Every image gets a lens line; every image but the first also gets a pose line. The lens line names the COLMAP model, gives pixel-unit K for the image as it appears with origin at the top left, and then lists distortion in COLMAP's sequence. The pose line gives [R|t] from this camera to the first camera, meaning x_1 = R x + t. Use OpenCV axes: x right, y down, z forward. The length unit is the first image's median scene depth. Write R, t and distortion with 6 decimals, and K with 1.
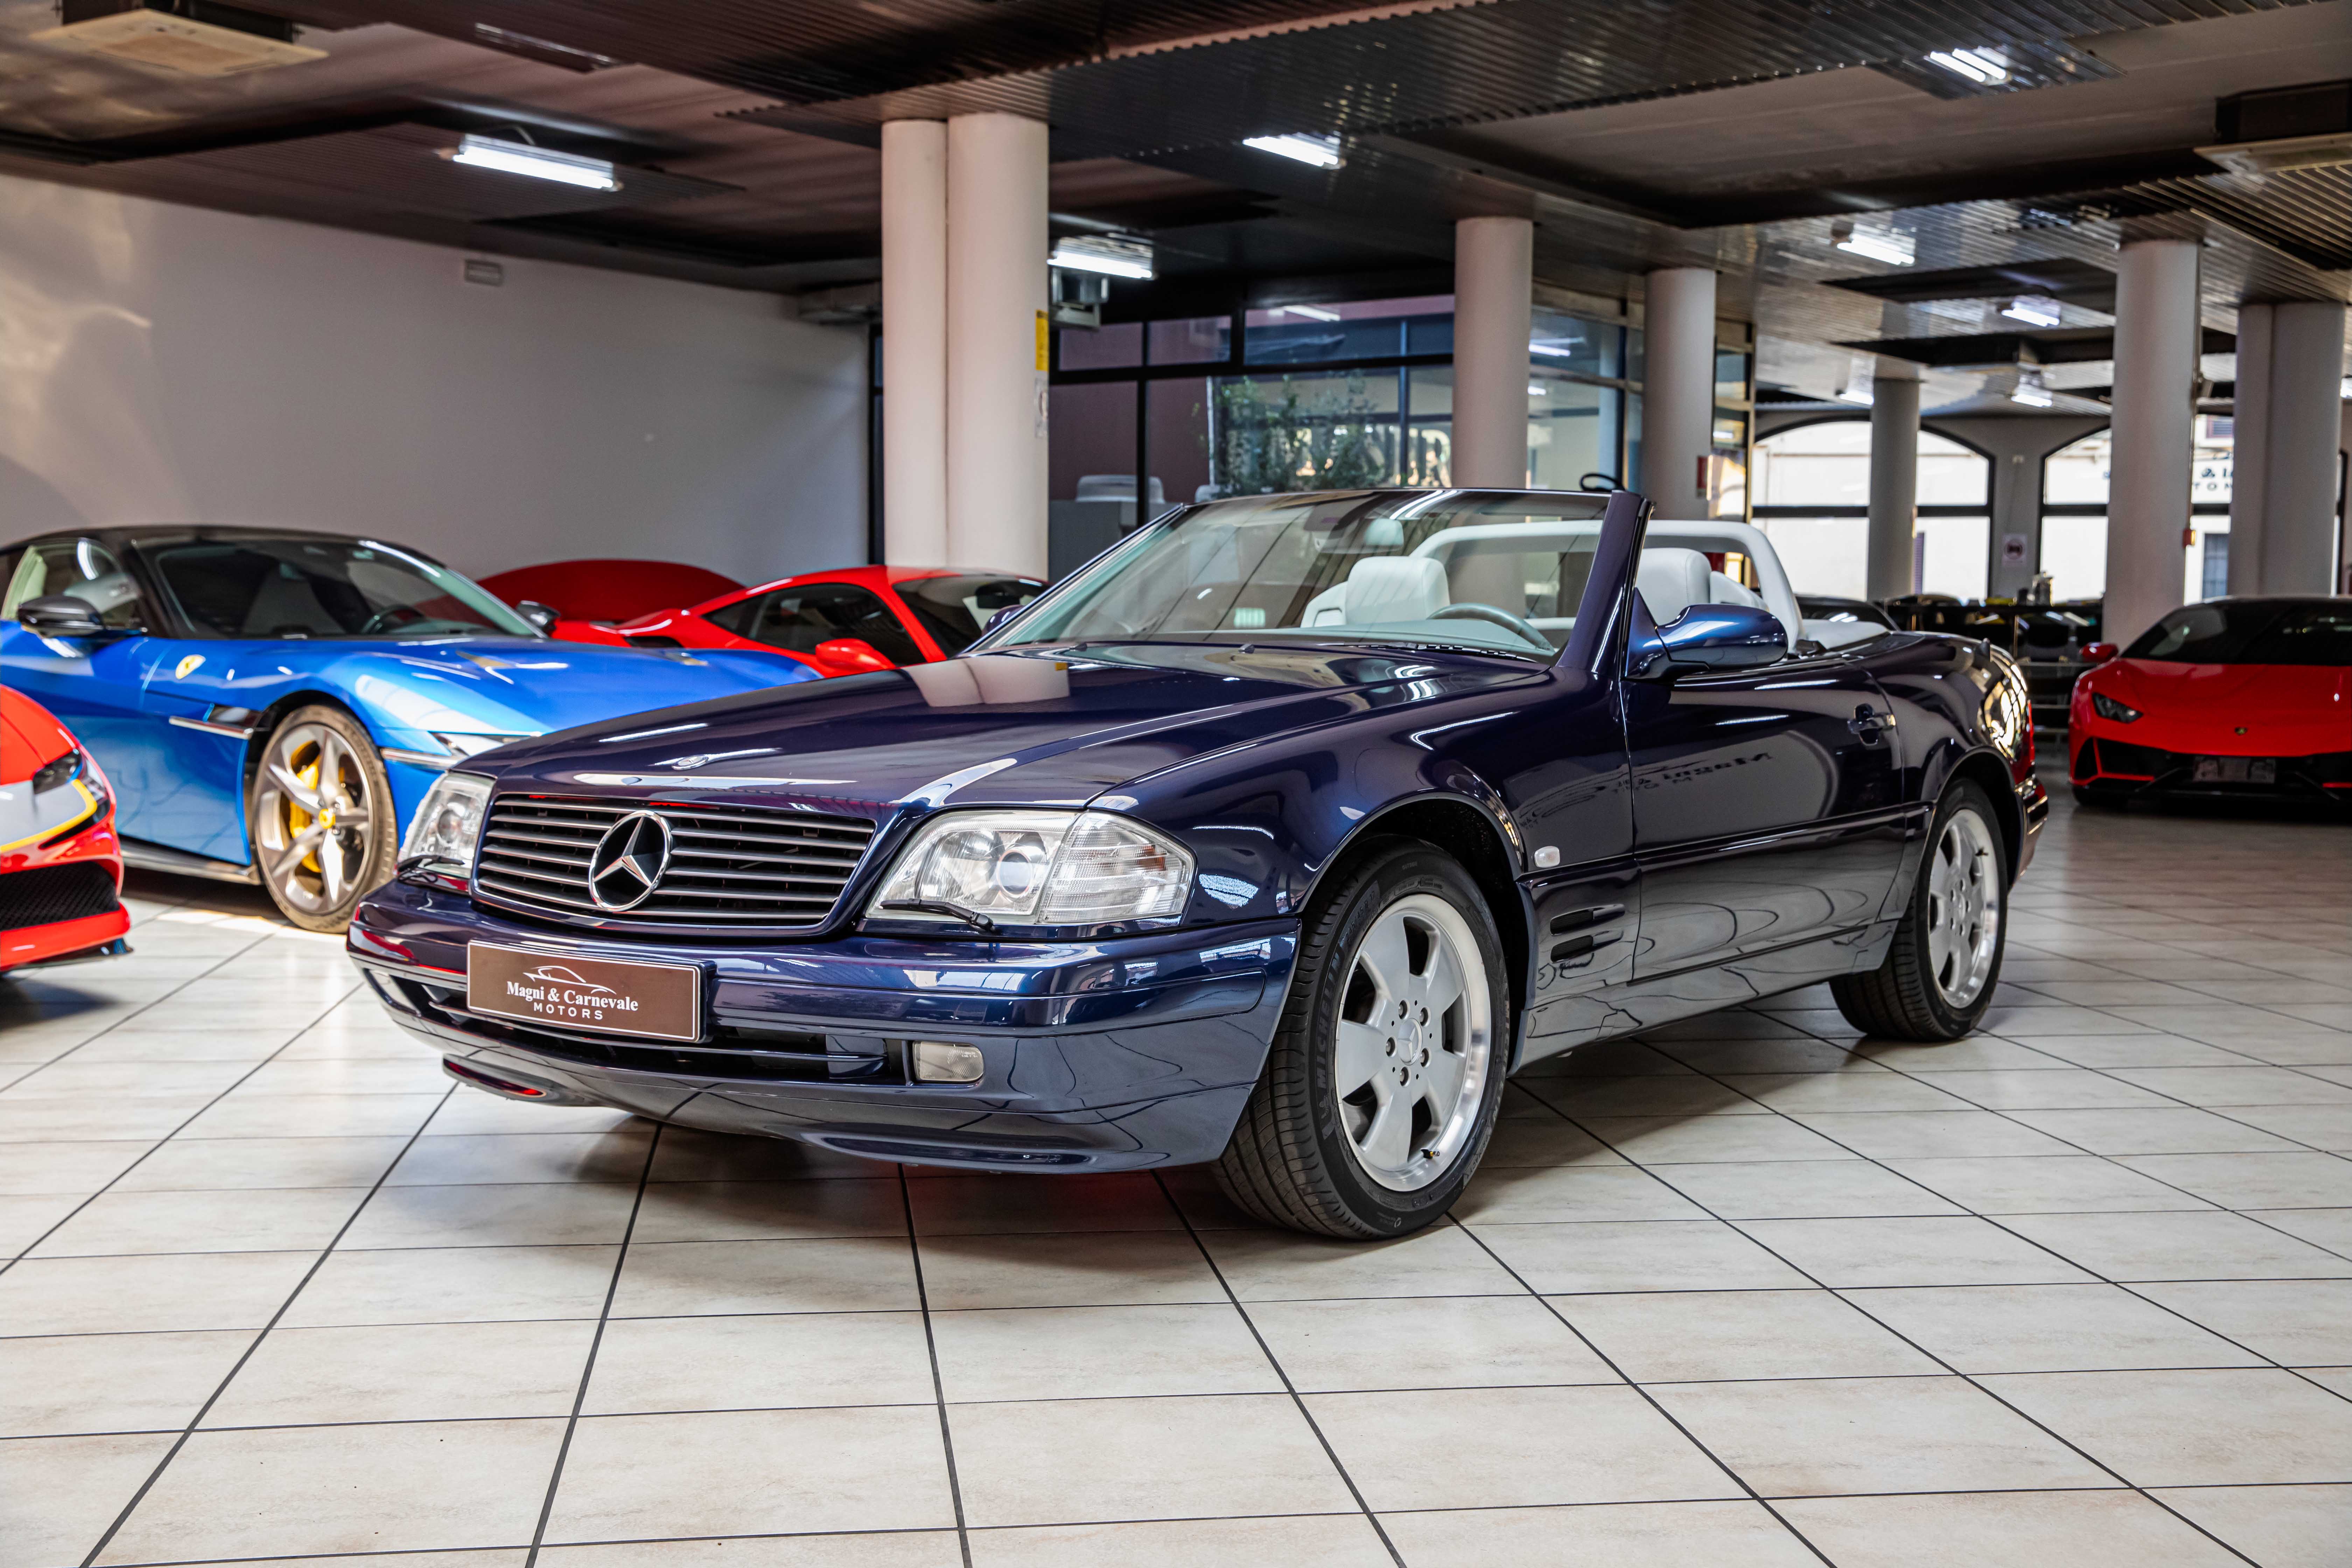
lens RADIAL K [[2566.0, 0, 1176.0], [0, 2566.0, 784.0], [0, 0, 1]] dist [0.054155, -0.008925]
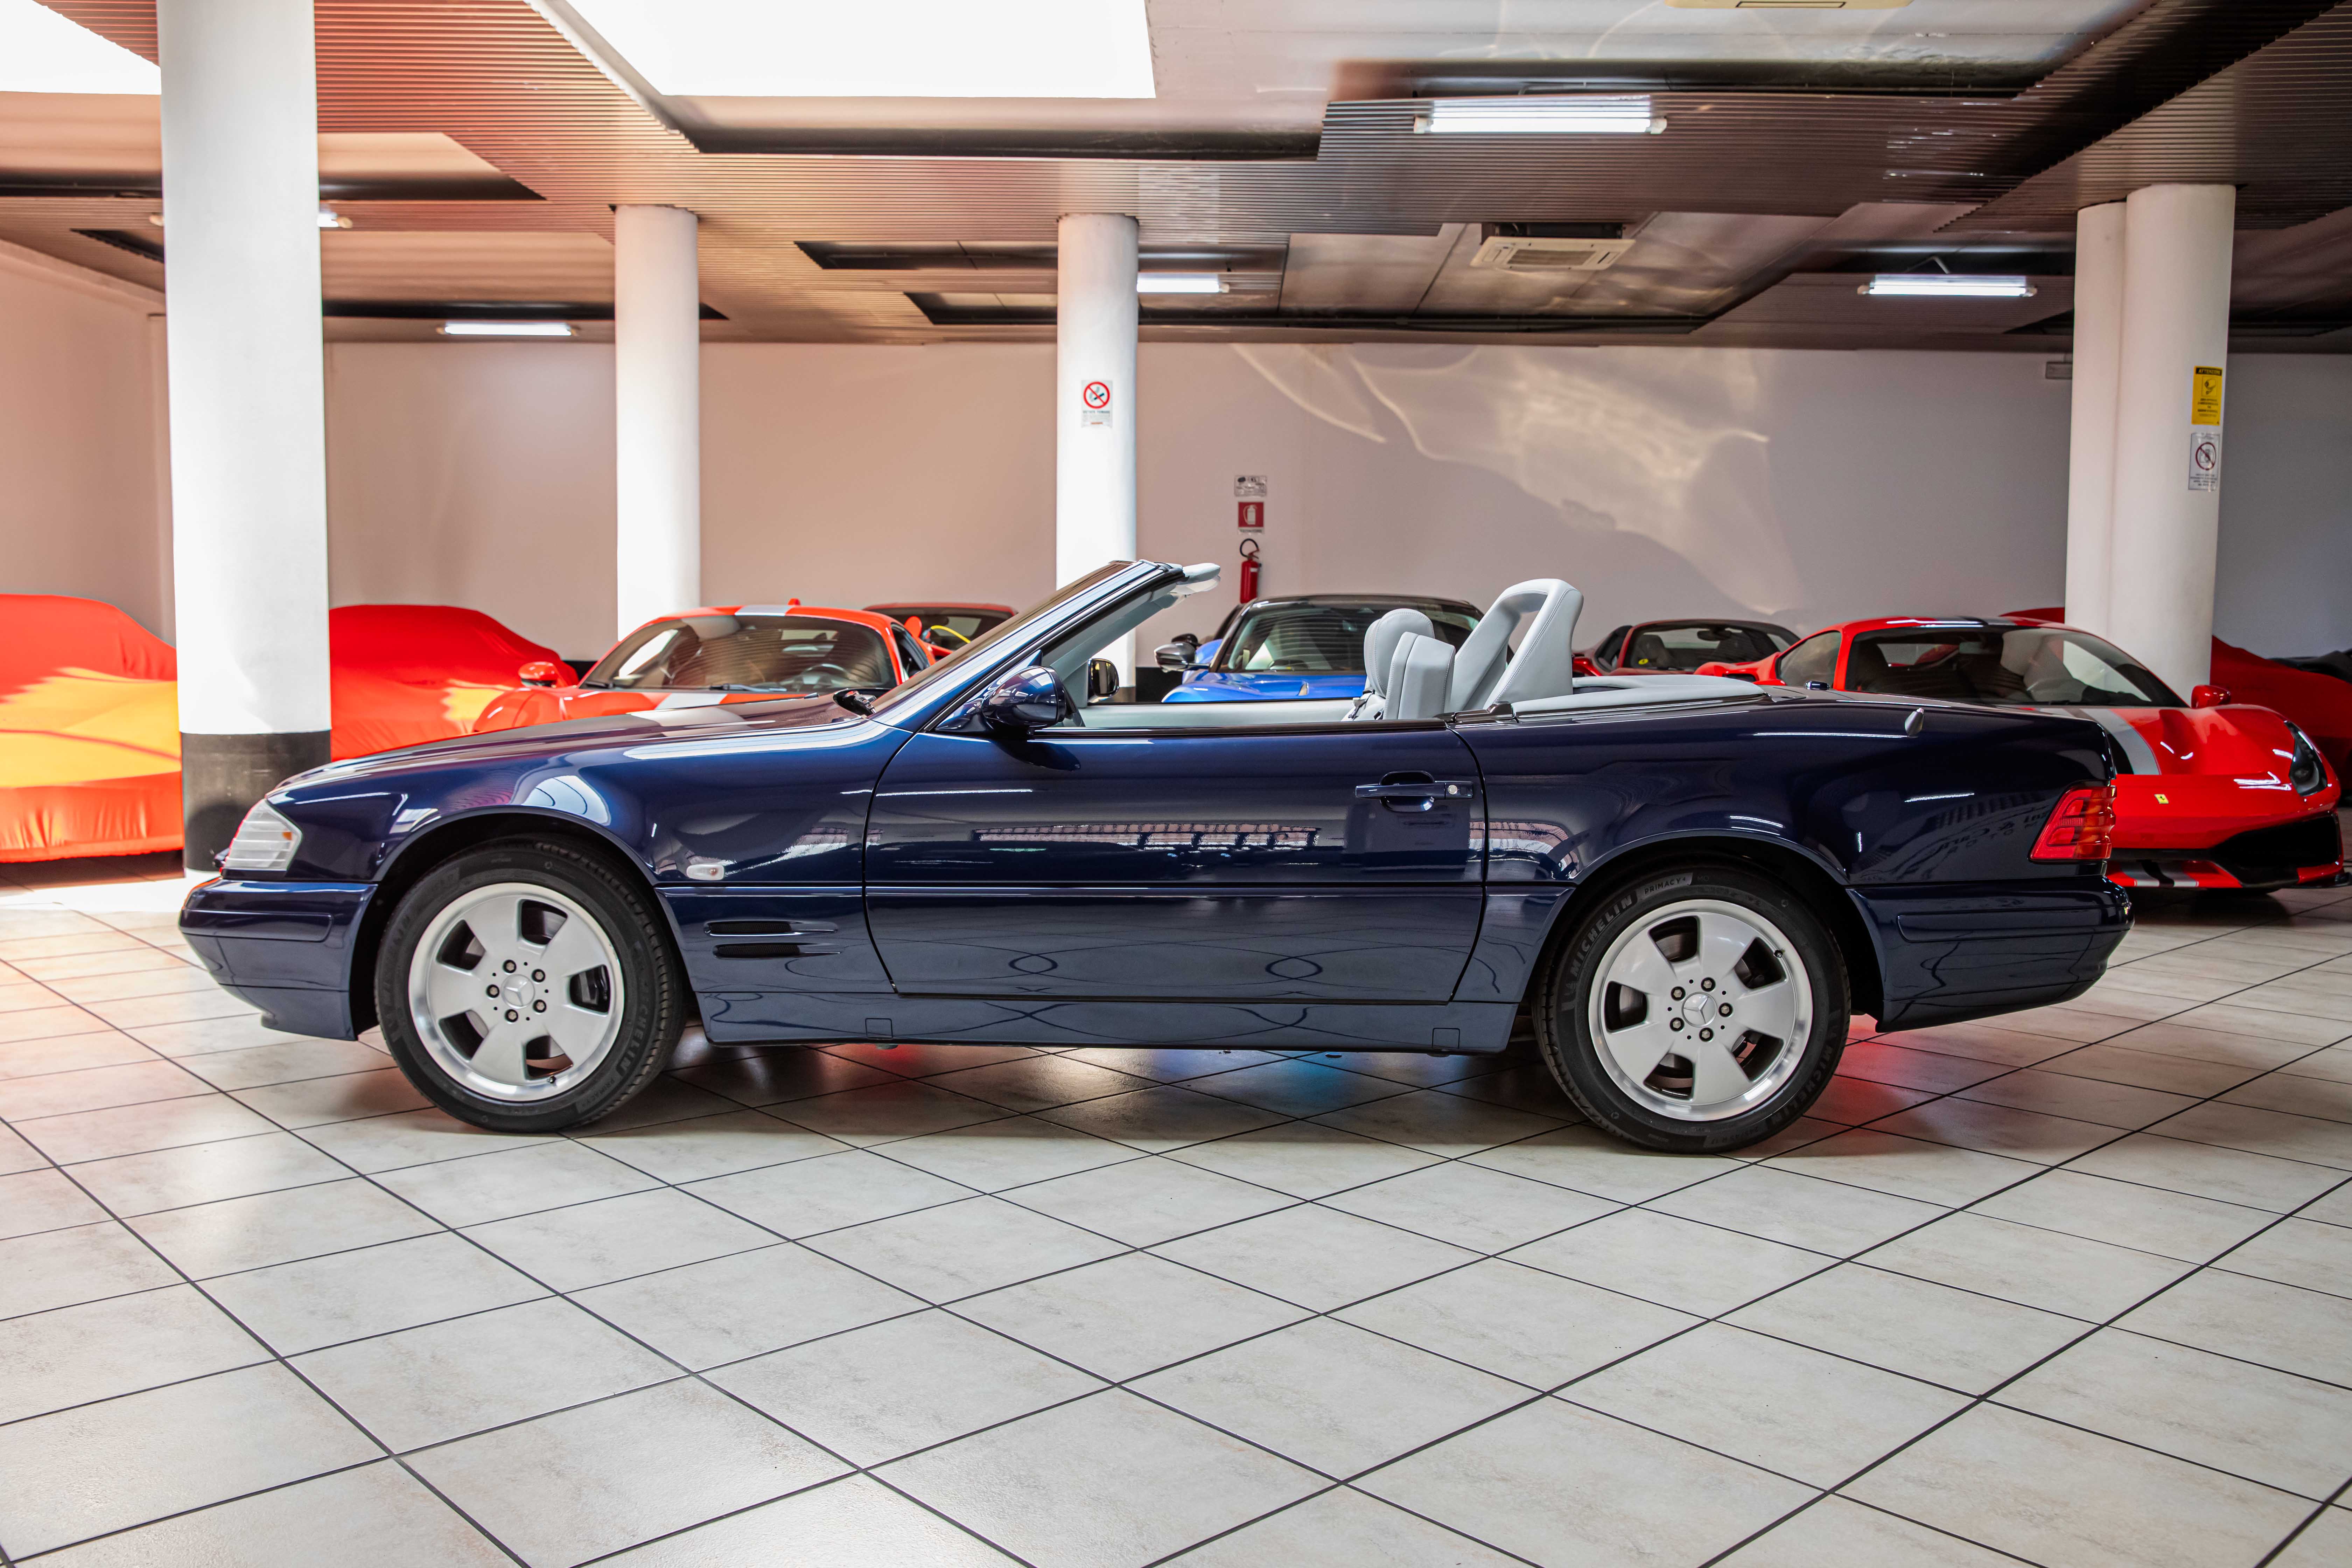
lens RADIAL K [[1923.1, 0, 1176.0], [0, 1923.1, 784.0], [0, 0, 1]] dist [-0.010398, 0.002478]
pose [[0.575410, 0.067428, -0.815081, 1.078799], [-0.062059, 0.997322, 0.038693, -0.067072], [0.815507, 0.028319, 0.578053, 0.679526]]
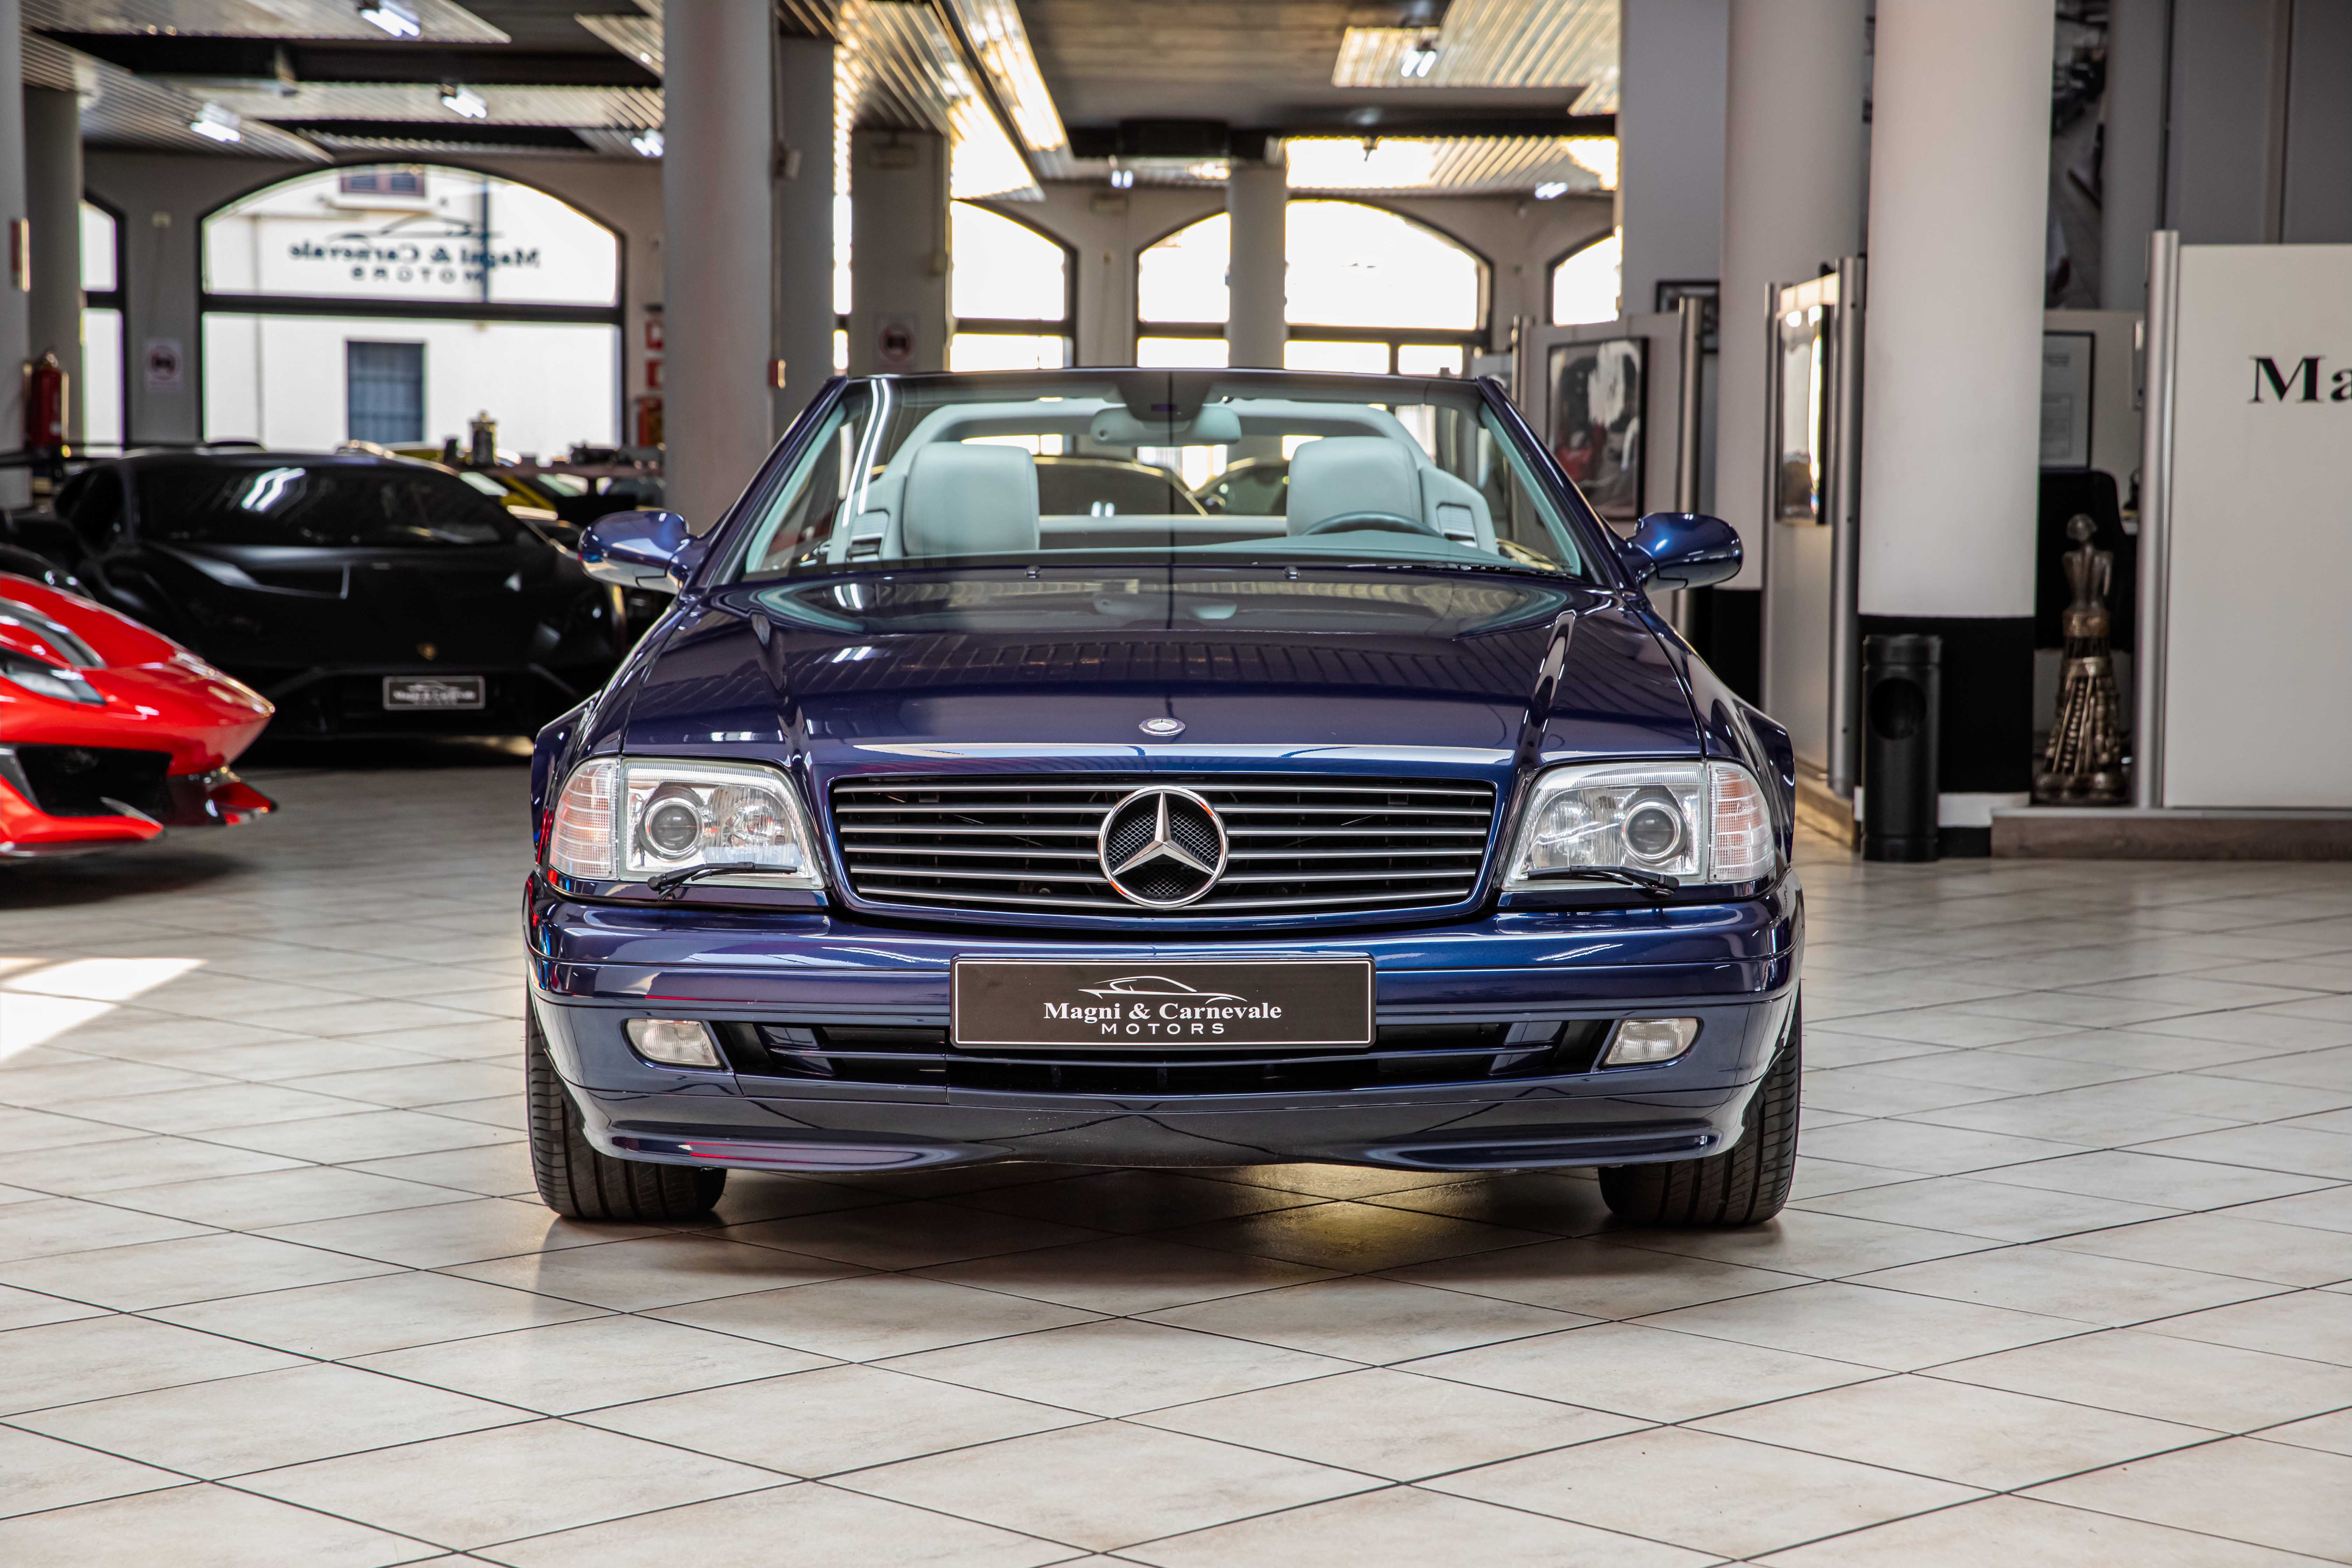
lens RADIAL K [[4367.5, 0, 1176.0], [0, 4367.5, 784.0], [0, 0, 1]] dist [0.199566, 0.324305]
pose [[0.801537, -0.044518, 0.596286, -1.028226], [0.038934, 0.998994, 0.022249, -0.021092], [-0.596677, 0.005382, 0.802464, -0.129190]]
